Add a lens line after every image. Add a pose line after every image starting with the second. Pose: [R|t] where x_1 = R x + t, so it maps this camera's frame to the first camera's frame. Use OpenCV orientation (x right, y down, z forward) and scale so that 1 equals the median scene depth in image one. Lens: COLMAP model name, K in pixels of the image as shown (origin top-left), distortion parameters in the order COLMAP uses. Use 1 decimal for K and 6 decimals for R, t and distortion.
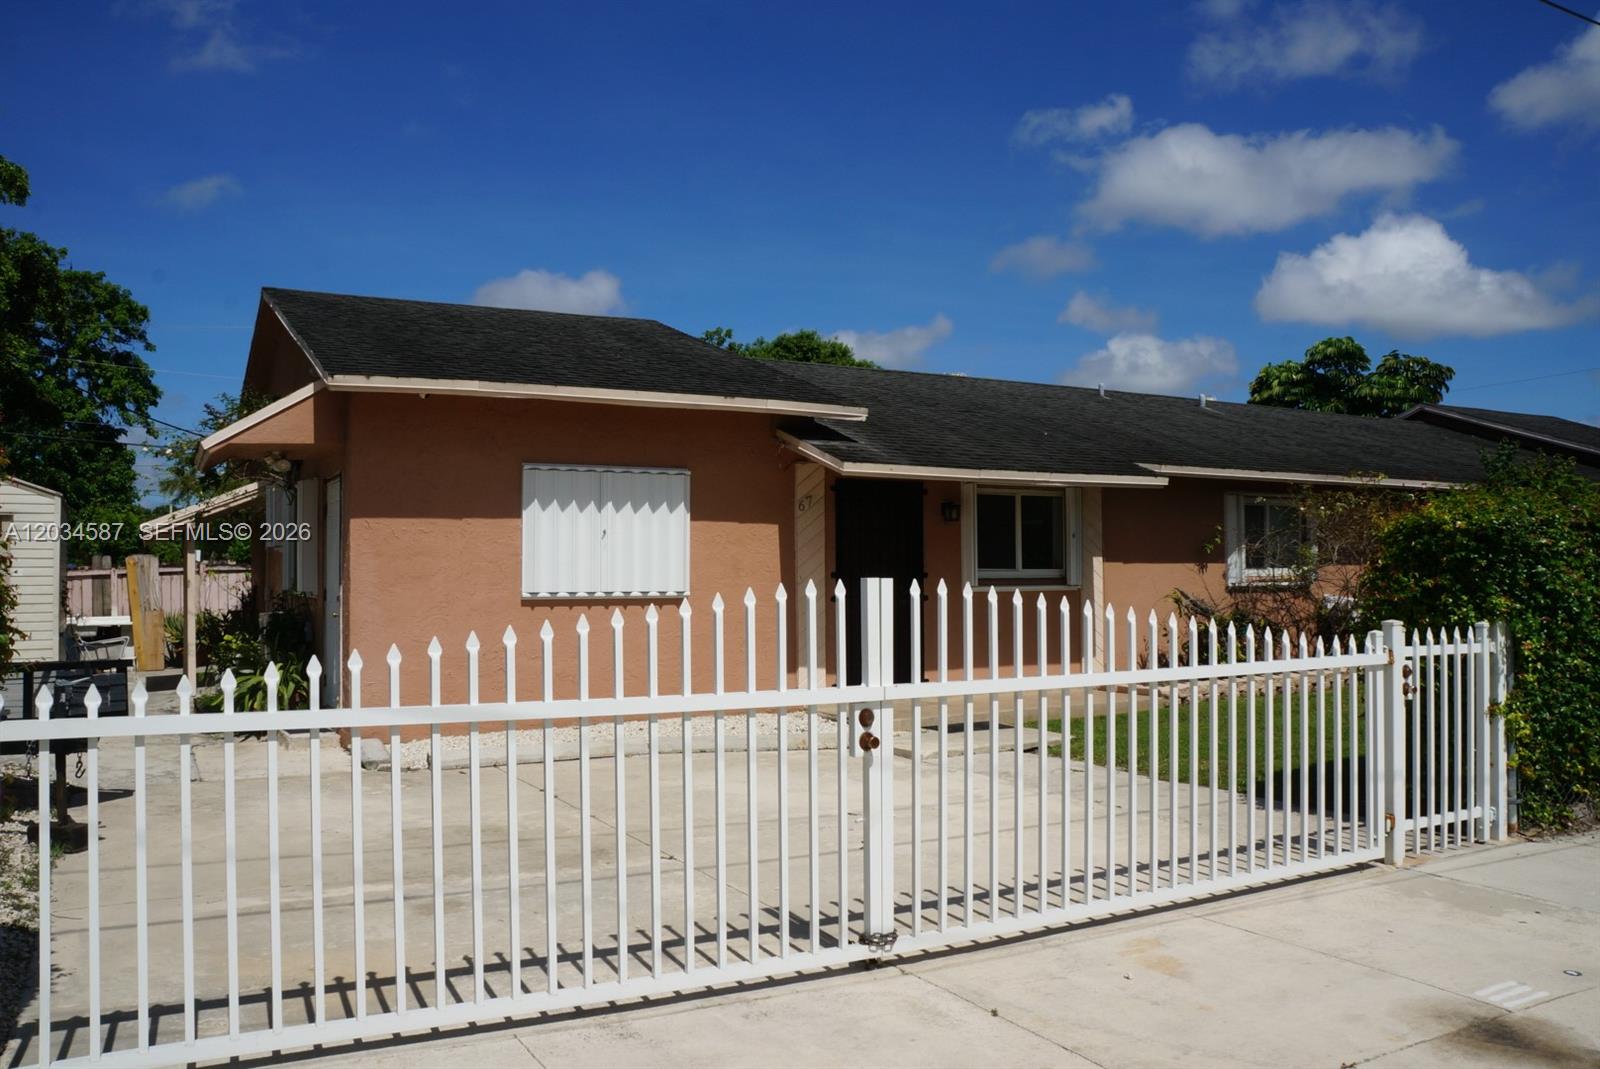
lens RADIAL K [[1250.3, 0, 800.0], [0, 1250.3, 534.5], [0, 0, 1]] dist [-0.173626, 0.077675]
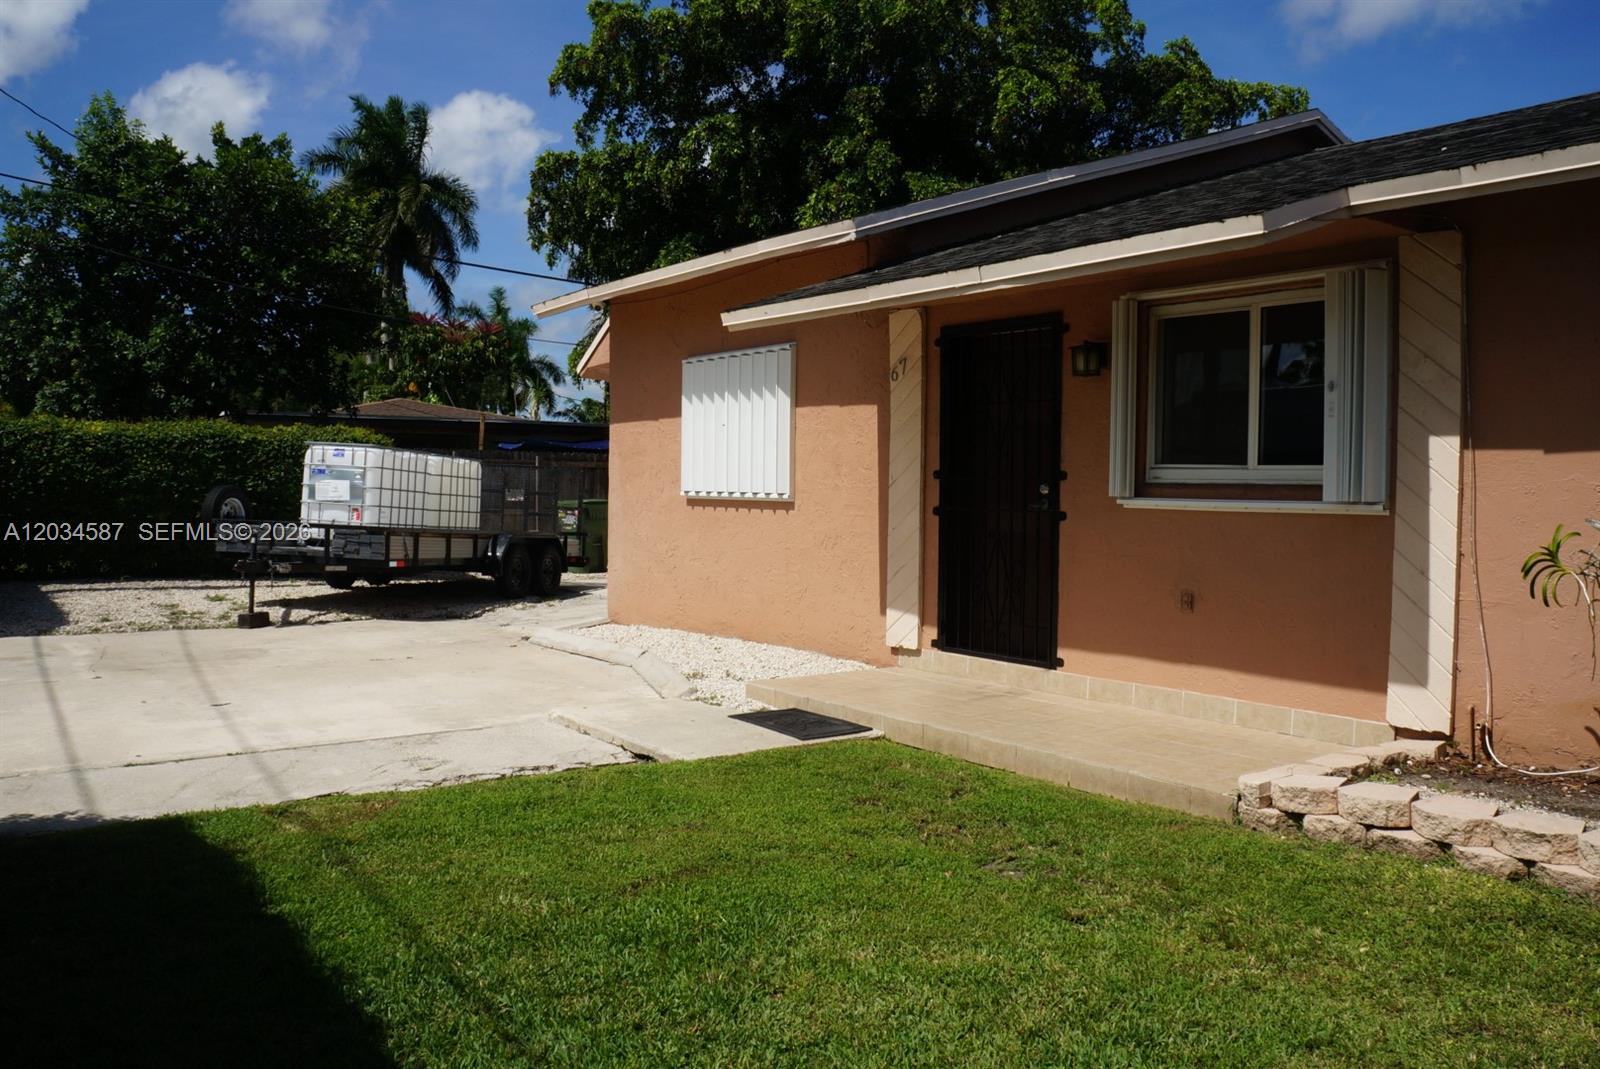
lens RADIAL K [[1250.3, 0, 800.0], [0, 1250.3, 534.5], [0, 0, 1]] dist [-0.173626, 0.077675]
pose [[0.141938, 0.049875, -0.988618, 0.707182], [0.026081, 0.998195, 0.054102, 0.028217], [0.989532, -0.033463, 0.140381, 0.888858]]
